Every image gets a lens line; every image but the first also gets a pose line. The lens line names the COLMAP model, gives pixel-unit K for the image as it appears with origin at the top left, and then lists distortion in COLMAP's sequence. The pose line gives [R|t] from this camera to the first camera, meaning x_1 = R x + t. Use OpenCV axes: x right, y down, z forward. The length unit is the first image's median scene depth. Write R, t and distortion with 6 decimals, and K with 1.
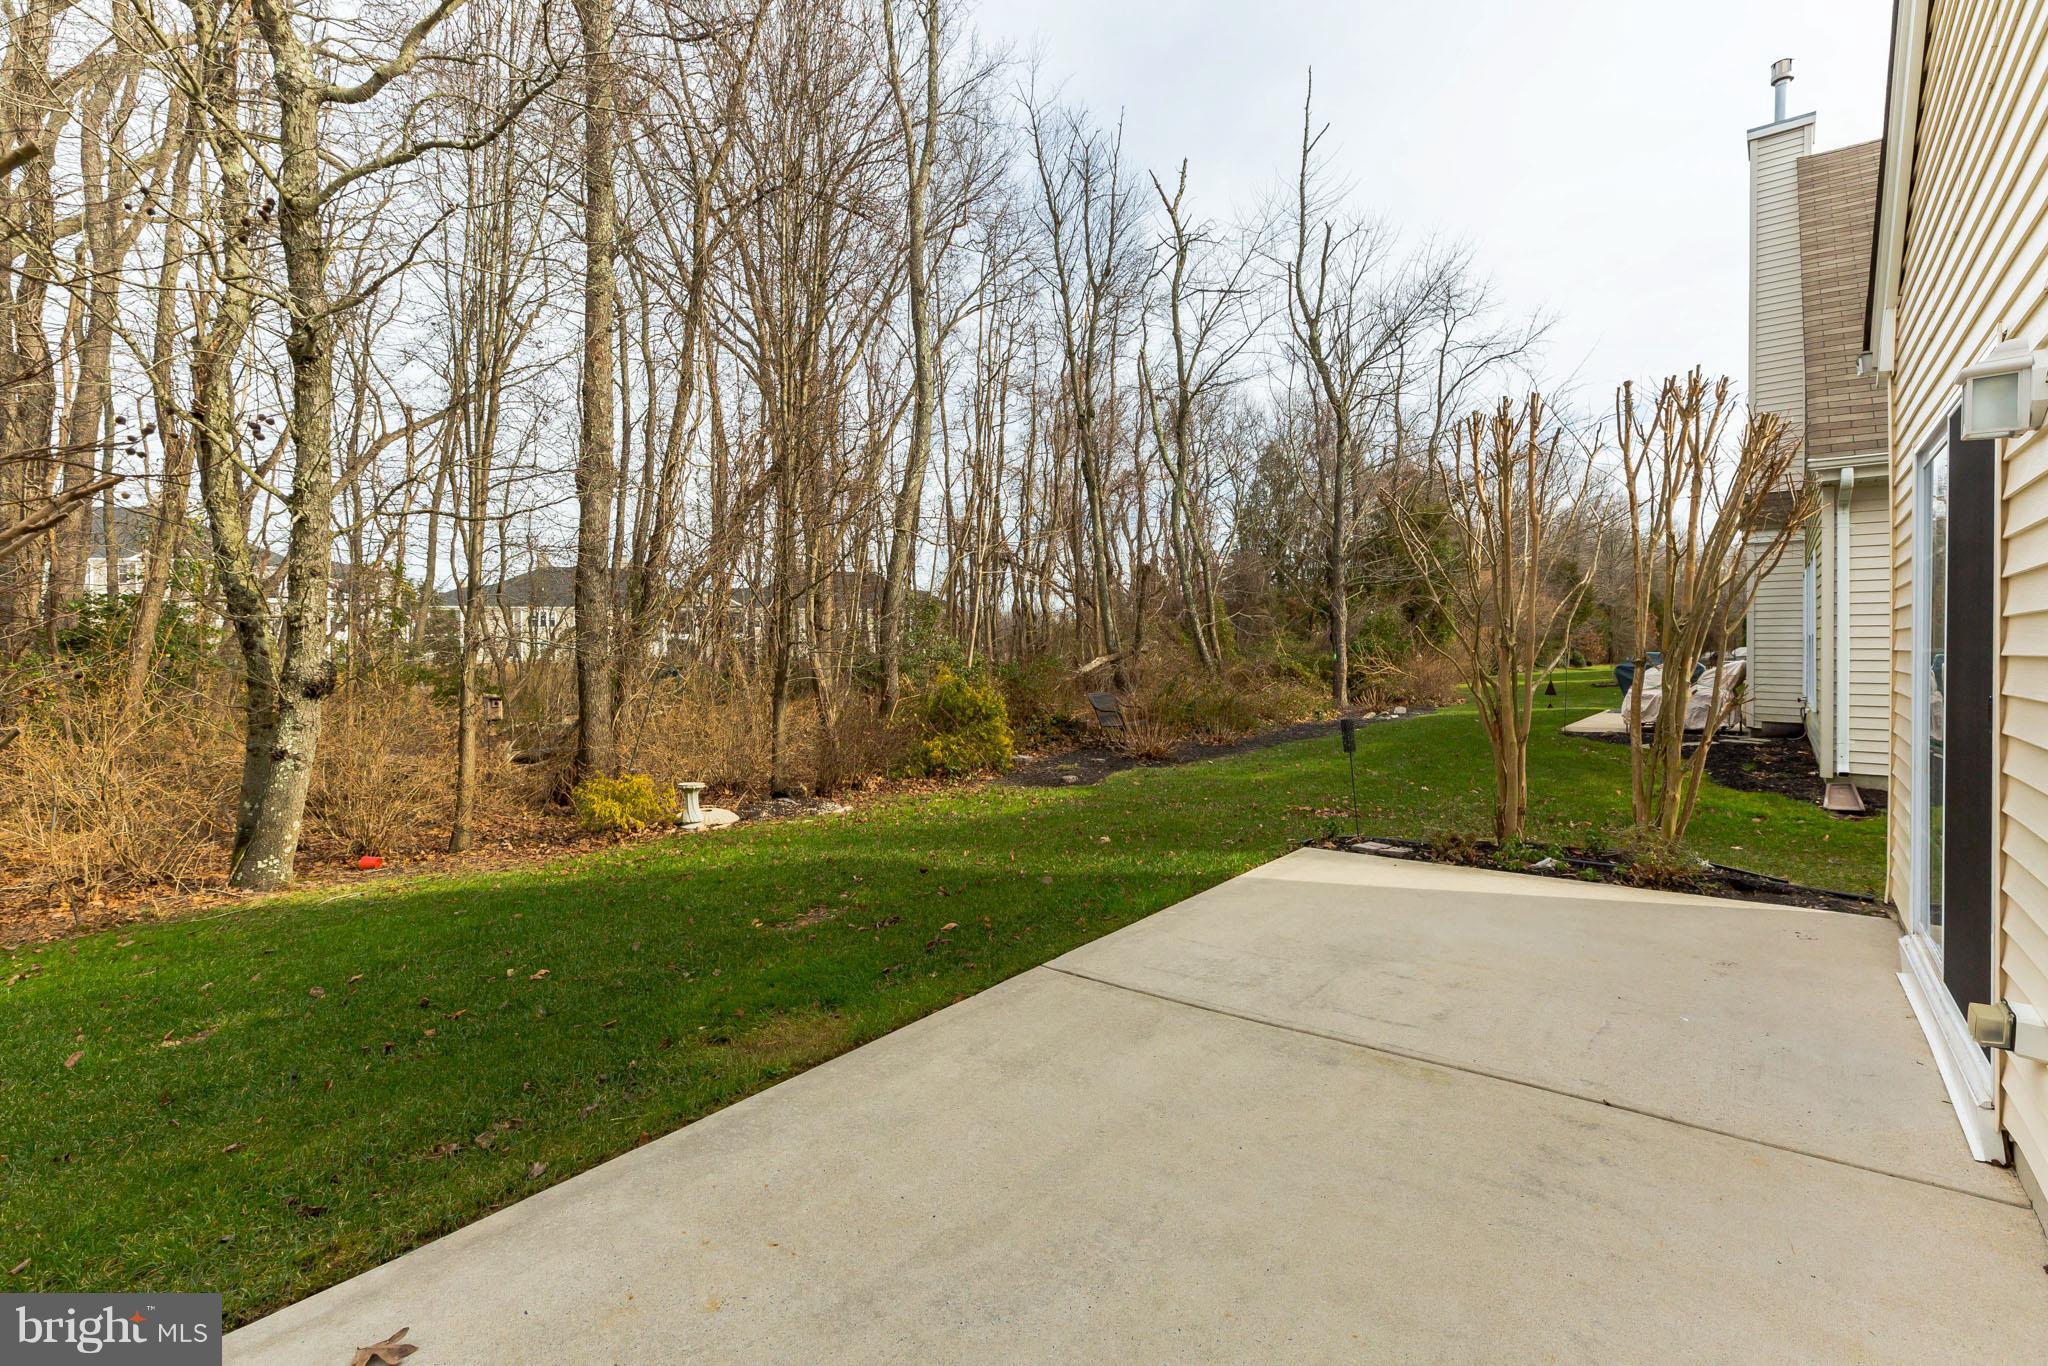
lens RADIAL K [[916.1, 0, 1036.1], [0, 916.1, 666.6], [0, 0, 1]] dist [0.002890, 0.000759]
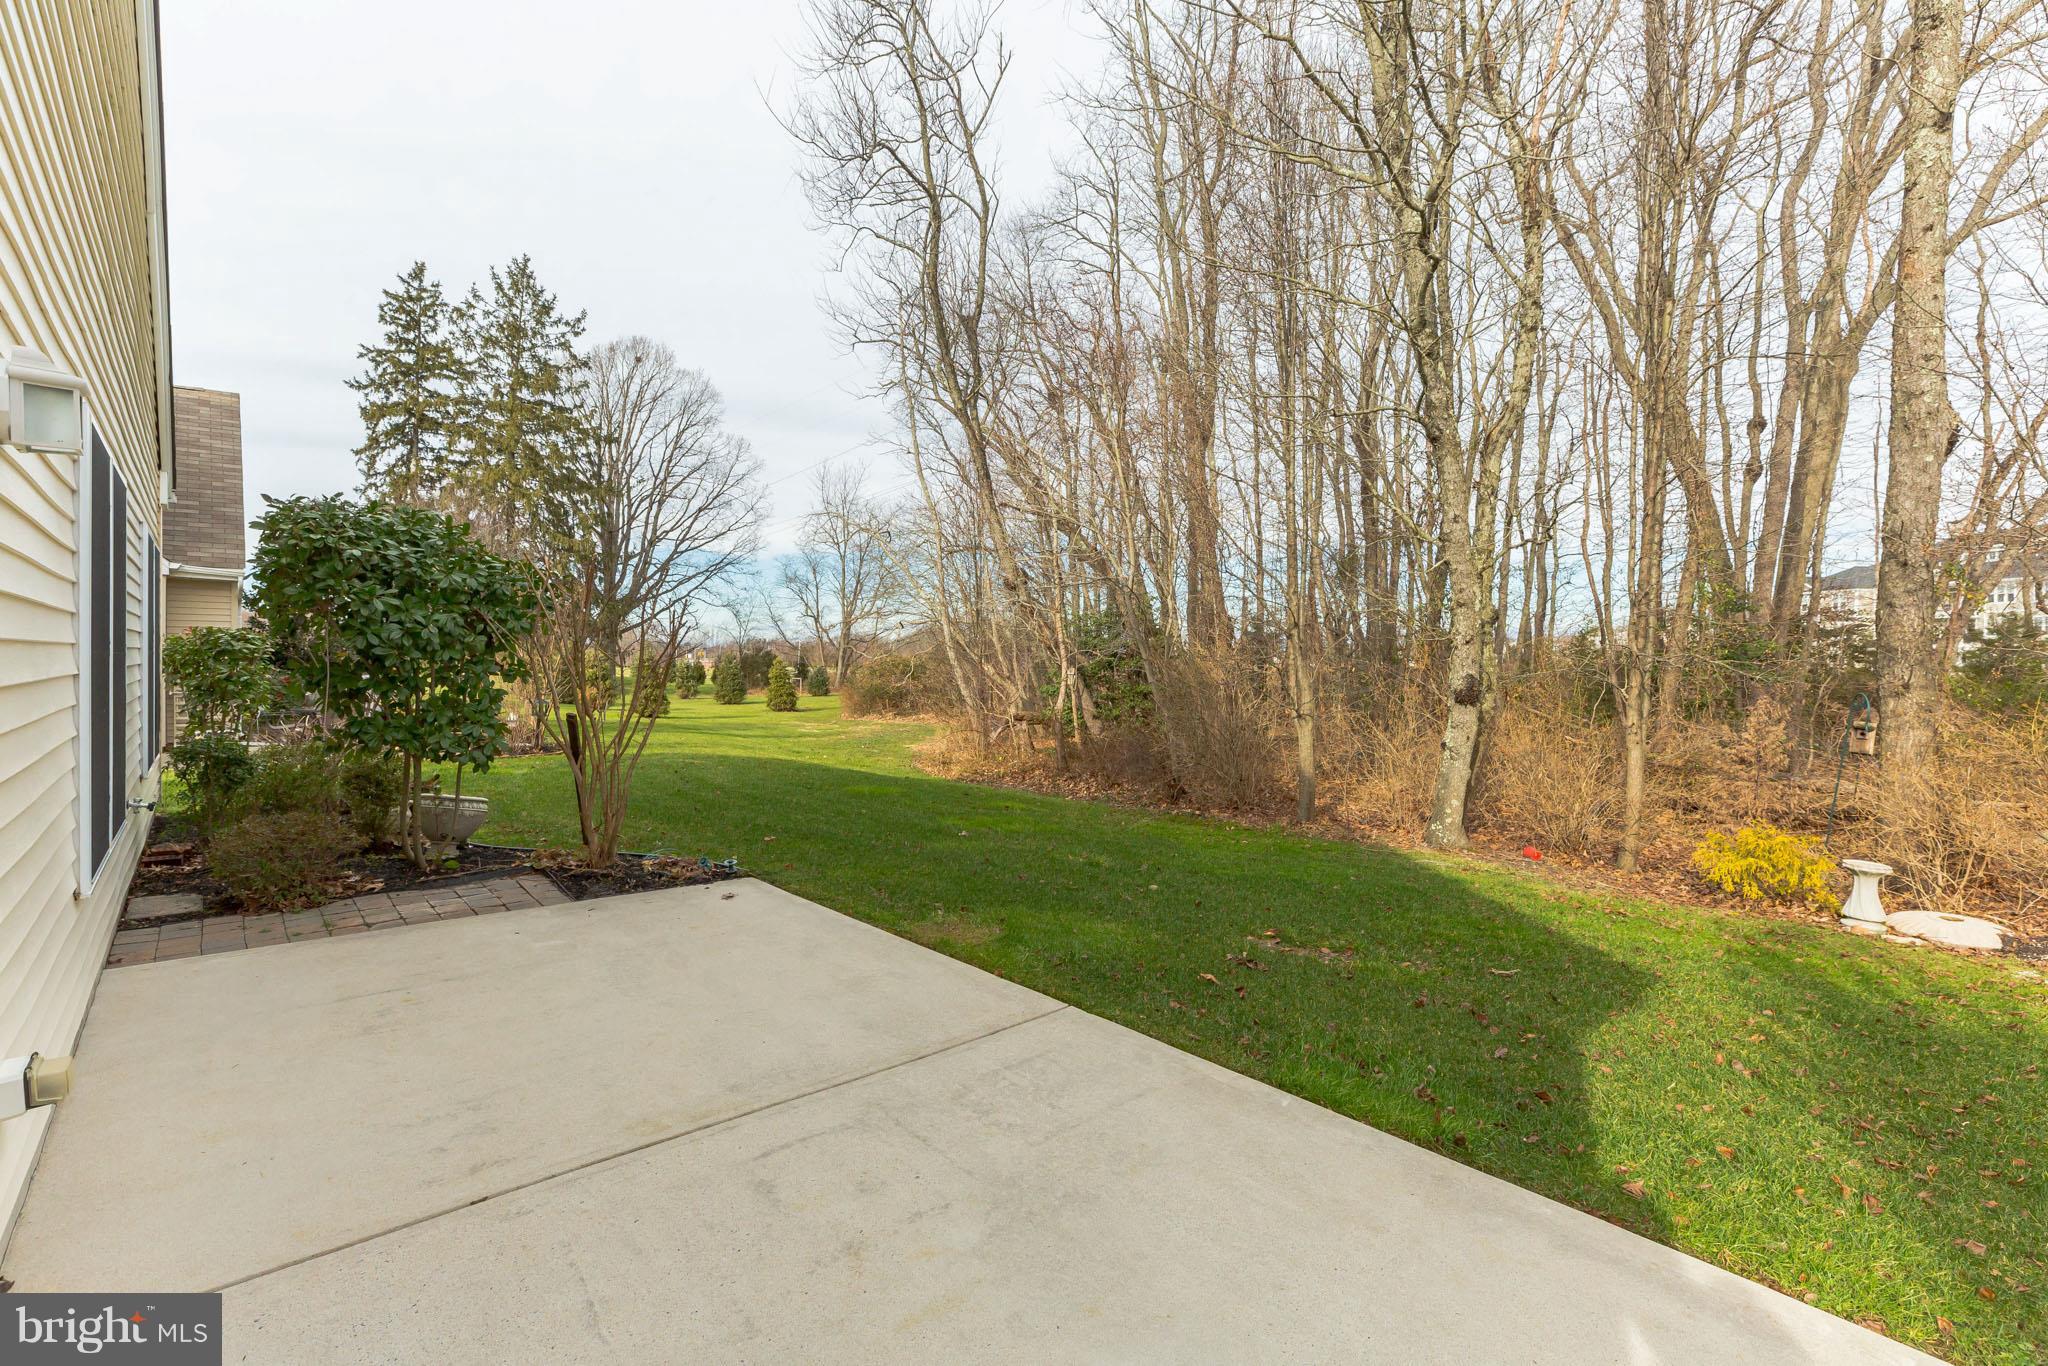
lens RADIAL K [[916.1, 0, 1036.0], [0, 916.1, 677.1], [0, 0, 1]] dist [0.002890, 0.000759]
pose [[-0.165349, 0.022204, -0.985985, 1.078082], [-0.024832, 0.999336, 0.026669, -0.041700], [0.985922, 0.028894, -0.164688, 1.284596]]
